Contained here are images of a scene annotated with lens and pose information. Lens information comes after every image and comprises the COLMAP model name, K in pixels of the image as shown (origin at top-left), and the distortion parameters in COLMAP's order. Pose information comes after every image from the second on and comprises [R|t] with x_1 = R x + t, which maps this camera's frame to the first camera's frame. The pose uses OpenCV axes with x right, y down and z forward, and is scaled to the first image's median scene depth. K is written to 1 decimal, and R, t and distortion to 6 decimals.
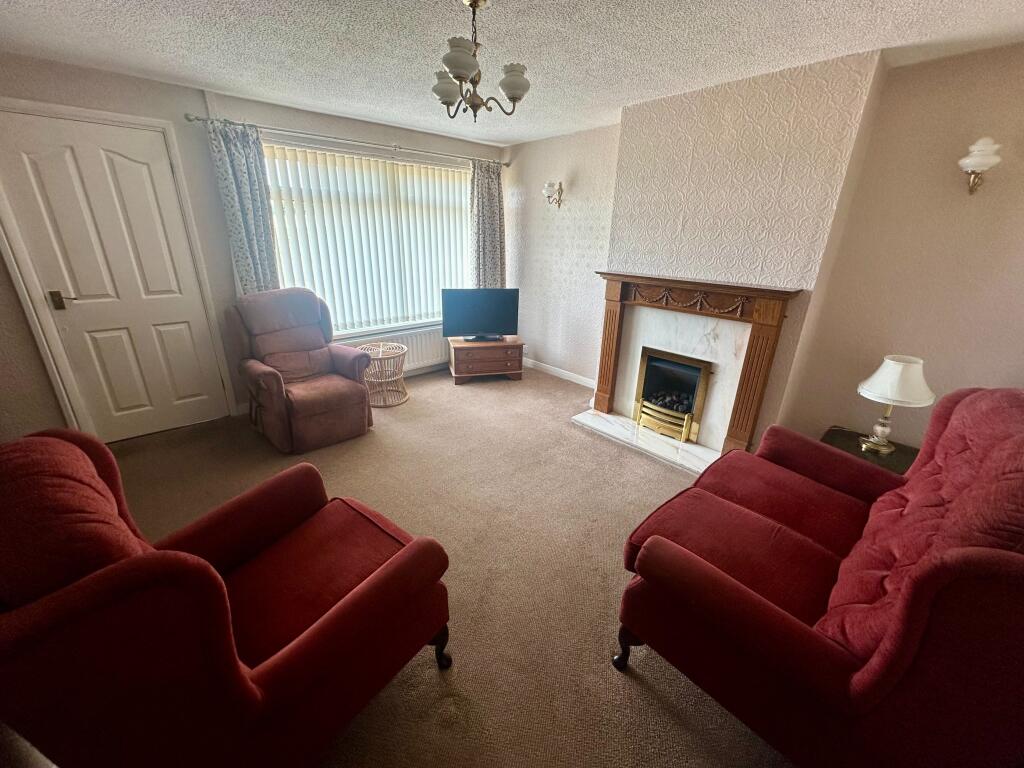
lens RADIAL K [[410.8, 0, 513.0], [0, 410.8, 383.9], [0, 0, 1]] dist [-0.005847, 0.001083]
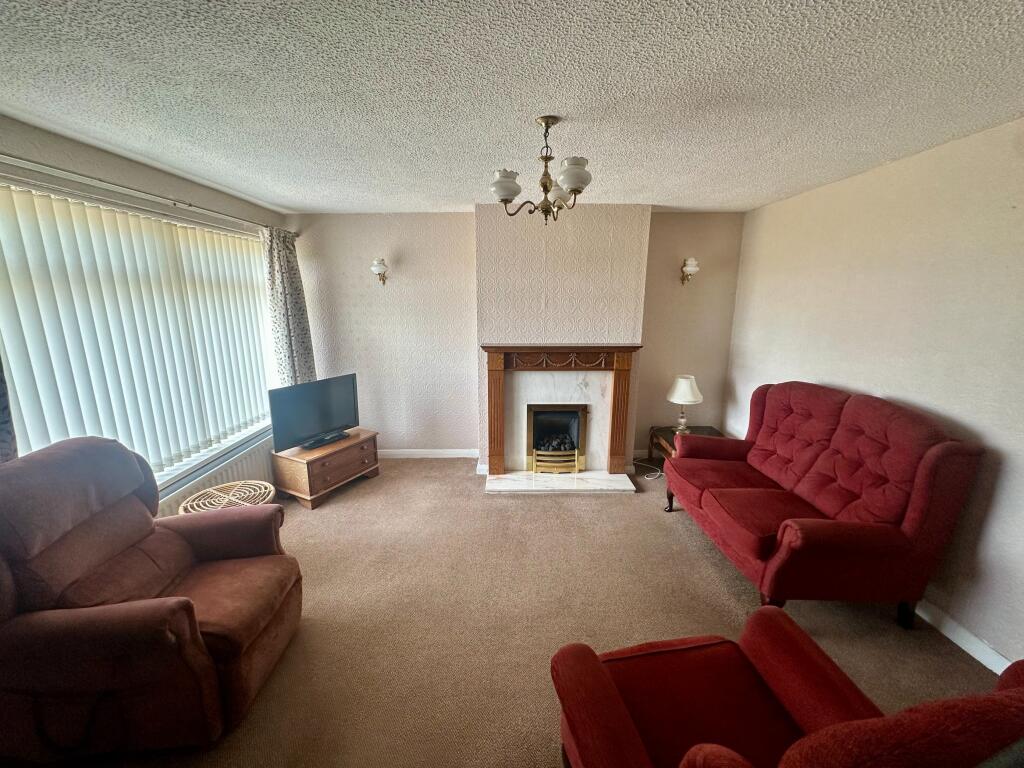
lens RADIAL K [[410.8, 0, 510.6], [0, 410.8, 383.7], [0, 0, 1]] dist [-0.005847, 0.001083]
pose [[0.661236, -0.178422, 0.728651, -0.534713], [0.273502, 0.961788, -0.012688, -0.146338], [-0.698544, 0.207677, 0.684768, 0.241672]]
